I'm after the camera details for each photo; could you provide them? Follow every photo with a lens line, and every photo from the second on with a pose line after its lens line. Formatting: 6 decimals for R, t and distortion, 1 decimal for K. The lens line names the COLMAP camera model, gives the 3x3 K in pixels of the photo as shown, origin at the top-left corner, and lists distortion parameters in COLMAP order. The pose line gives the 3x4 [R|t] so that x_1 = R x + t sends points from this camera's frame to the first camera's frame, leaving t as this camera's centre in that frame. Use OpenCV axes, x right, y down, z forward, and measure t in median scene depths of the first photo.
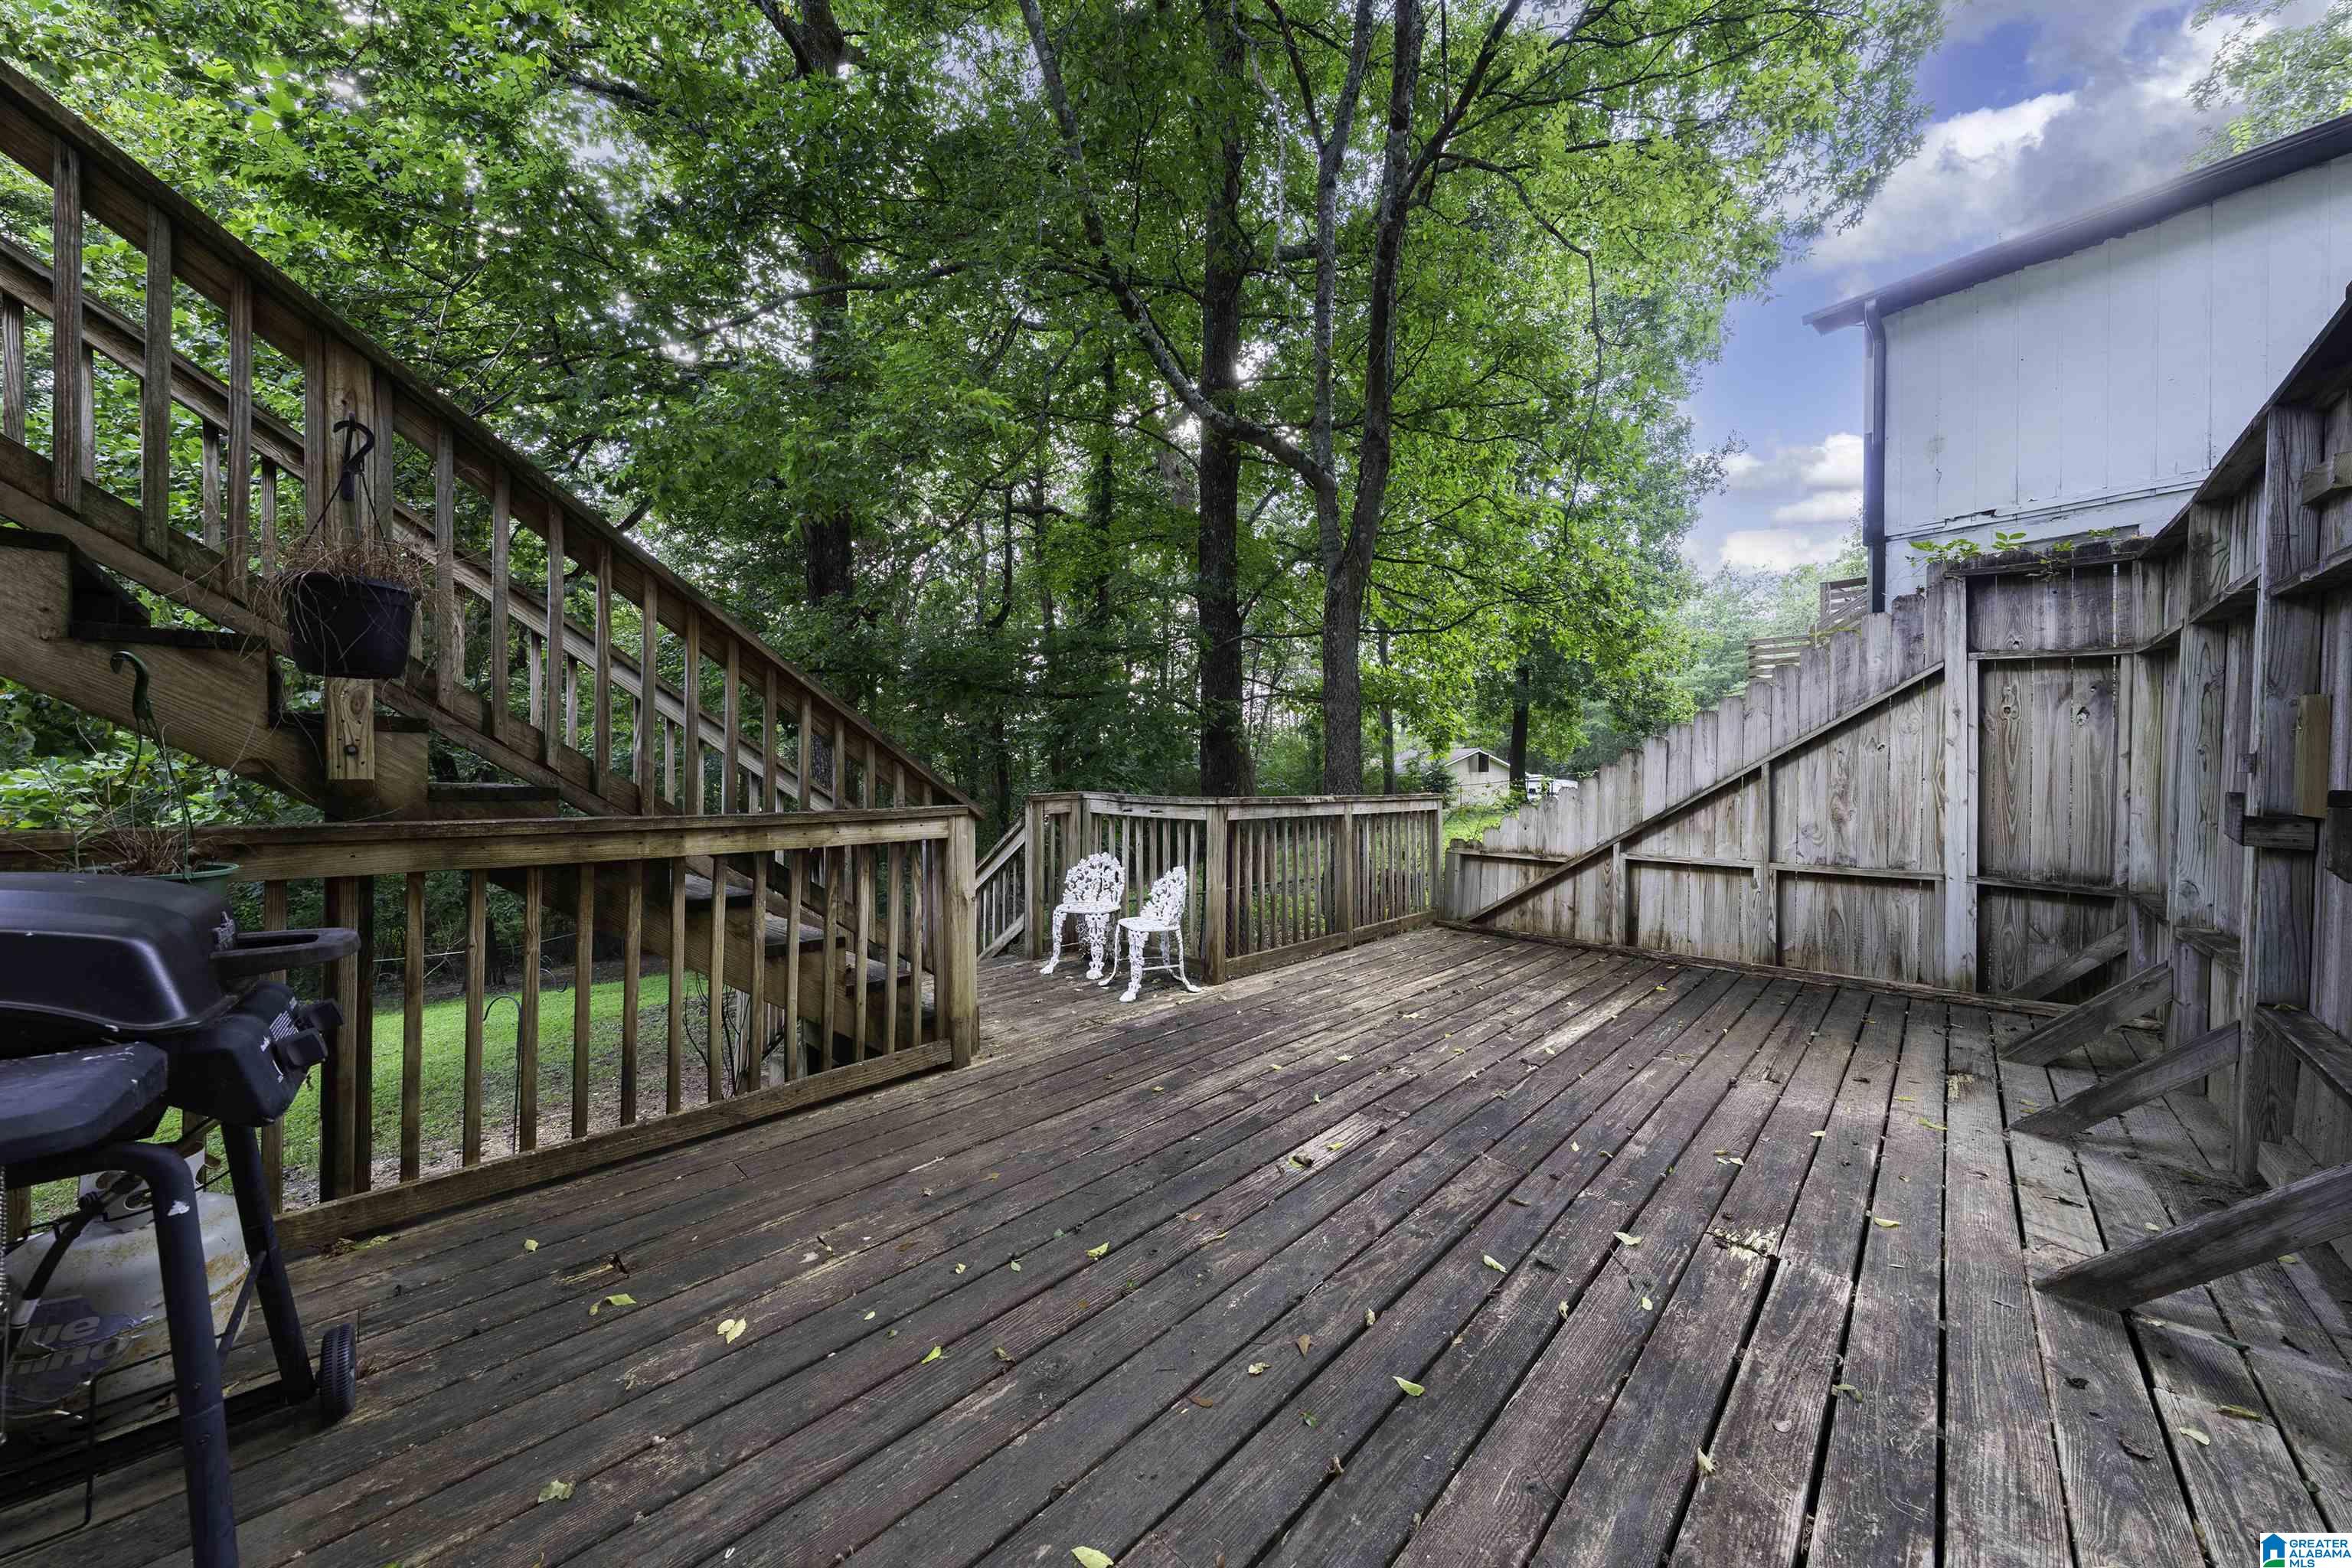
lens RADIAL K [[778.8, 0, 1180.8], [0, 778.8, 777.6], [0, 0, 1]] dist [0.000809, 0.000057]
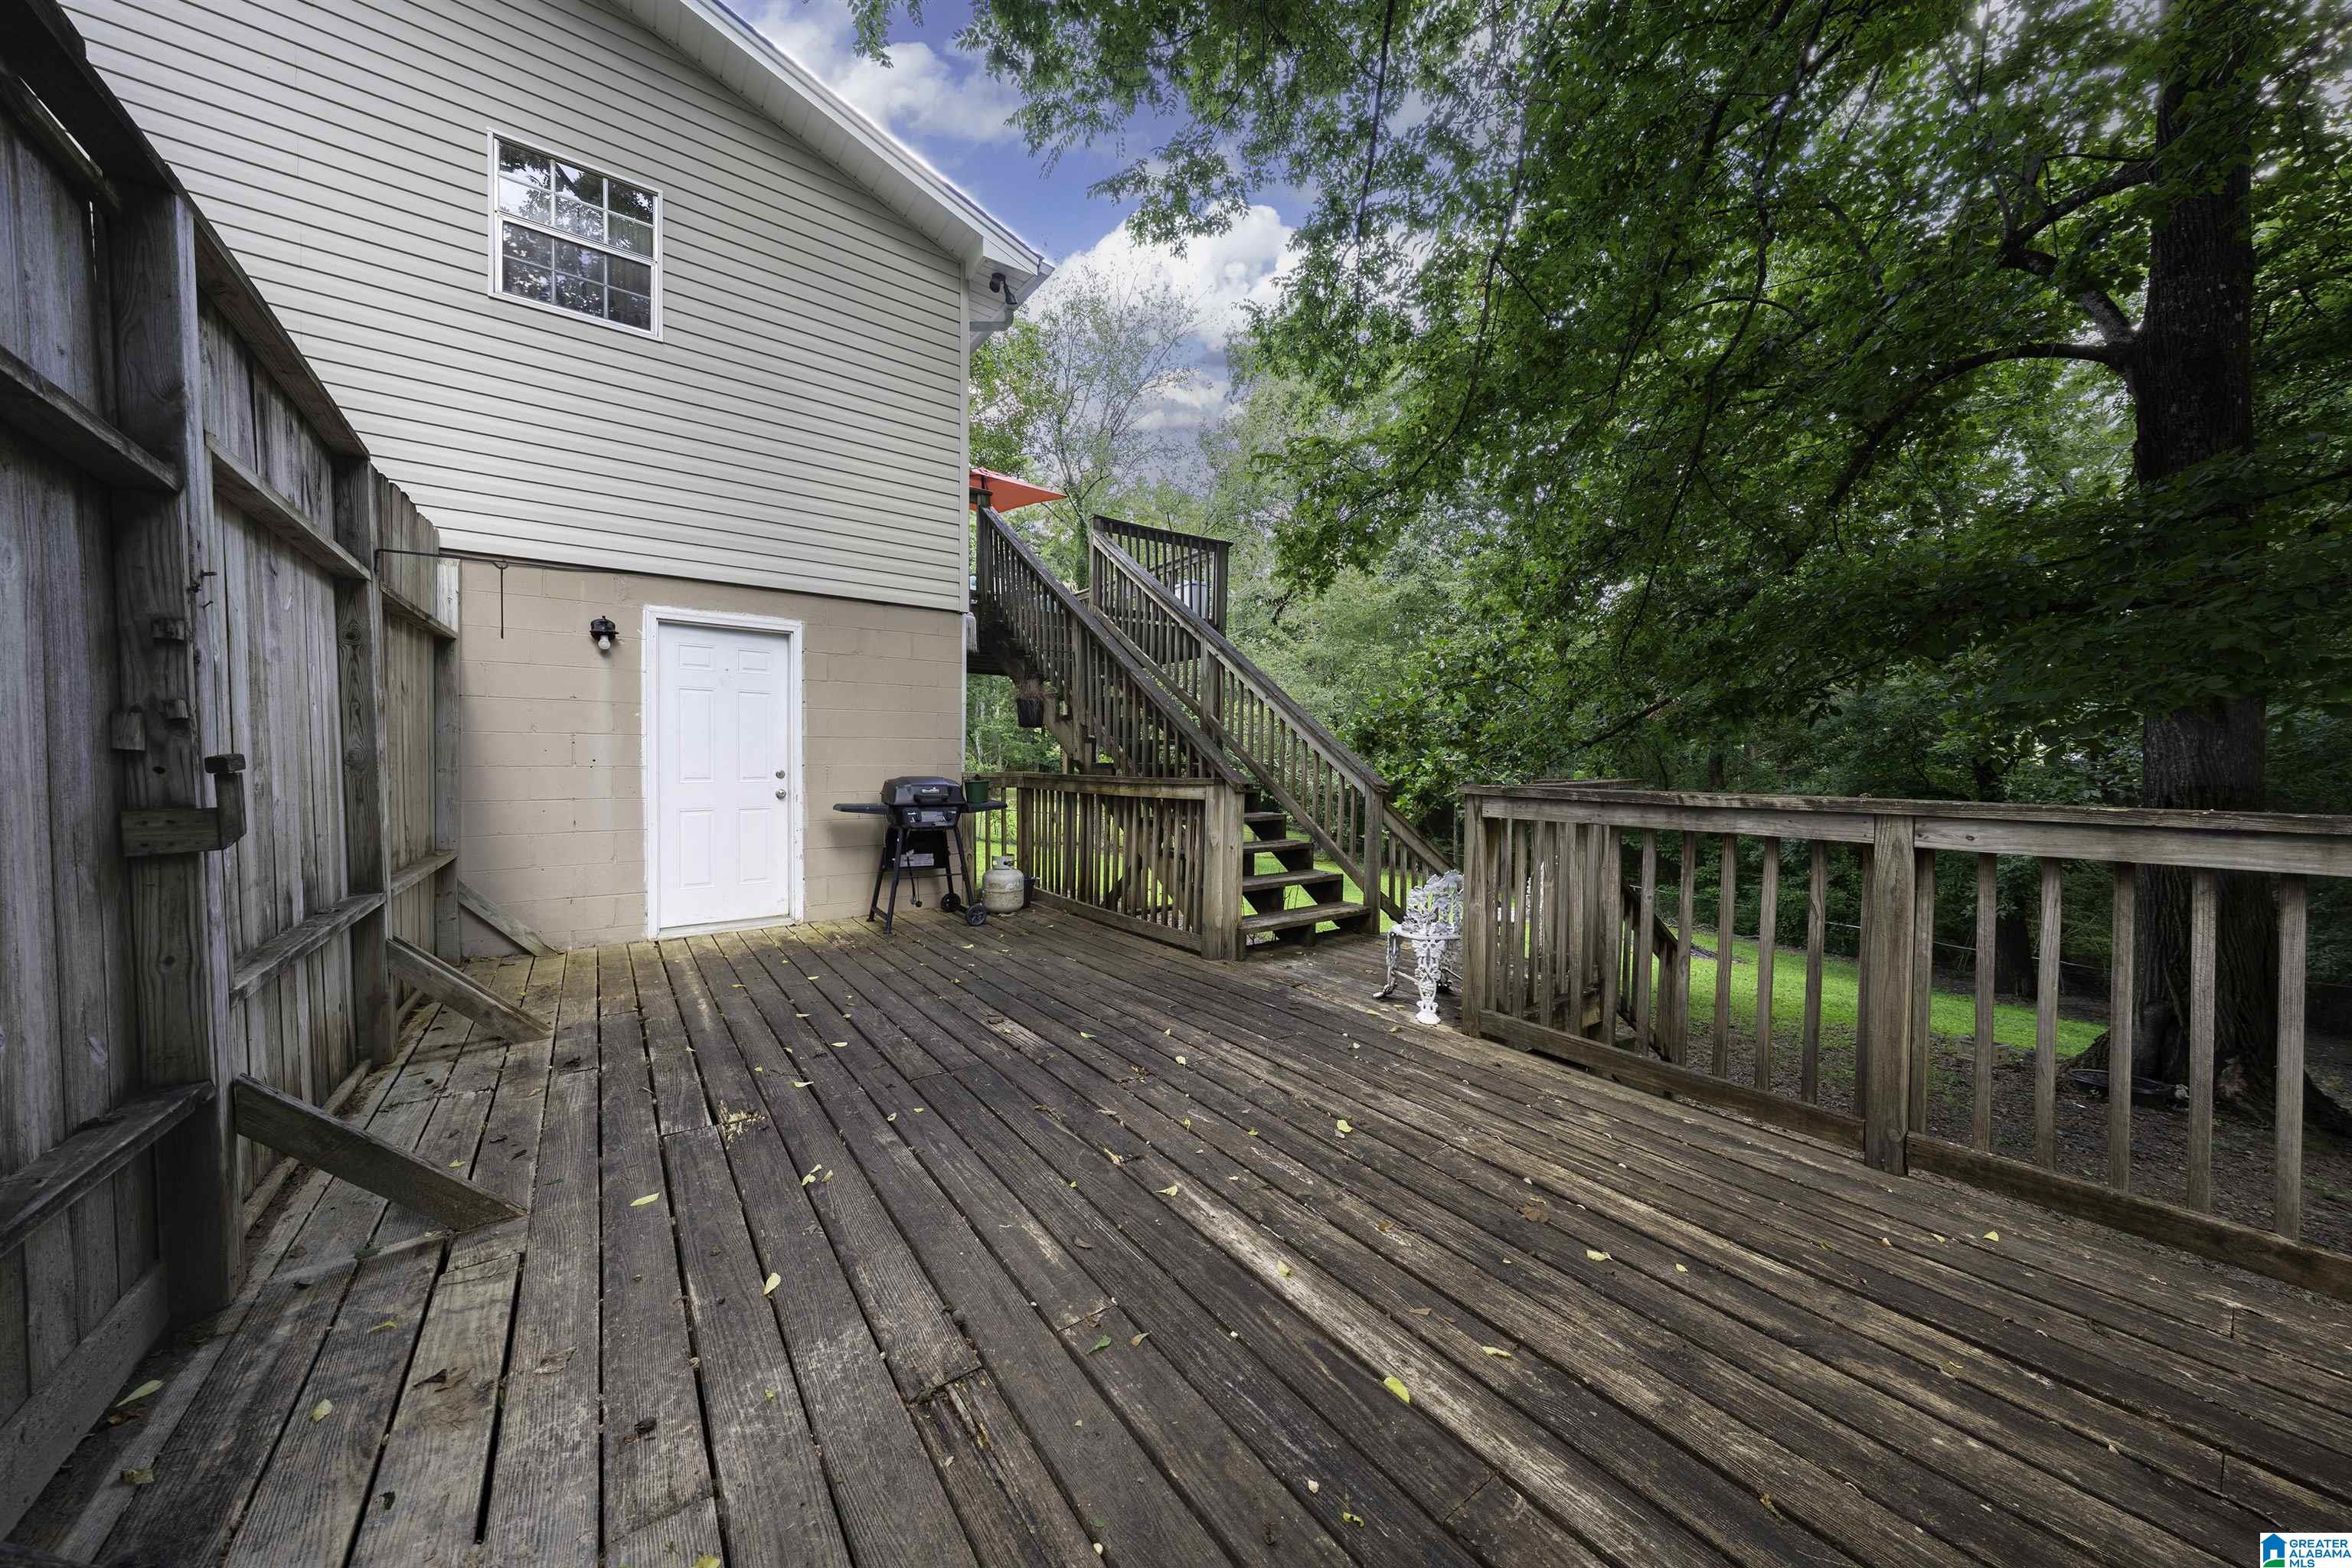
lens RADIAL K [[778.8, 0, 1181.5], [0, 778.8, 784.7], [0, 0, 1]] dist [0.000809, 0.000057]
pose [[-0.148562, 0.024664, -0.988596, 1.101954], [-0.006525, 0.999643, 0.025920, 0.011340], [0.988882, 0.010301, -0.148348, 1.124469]]
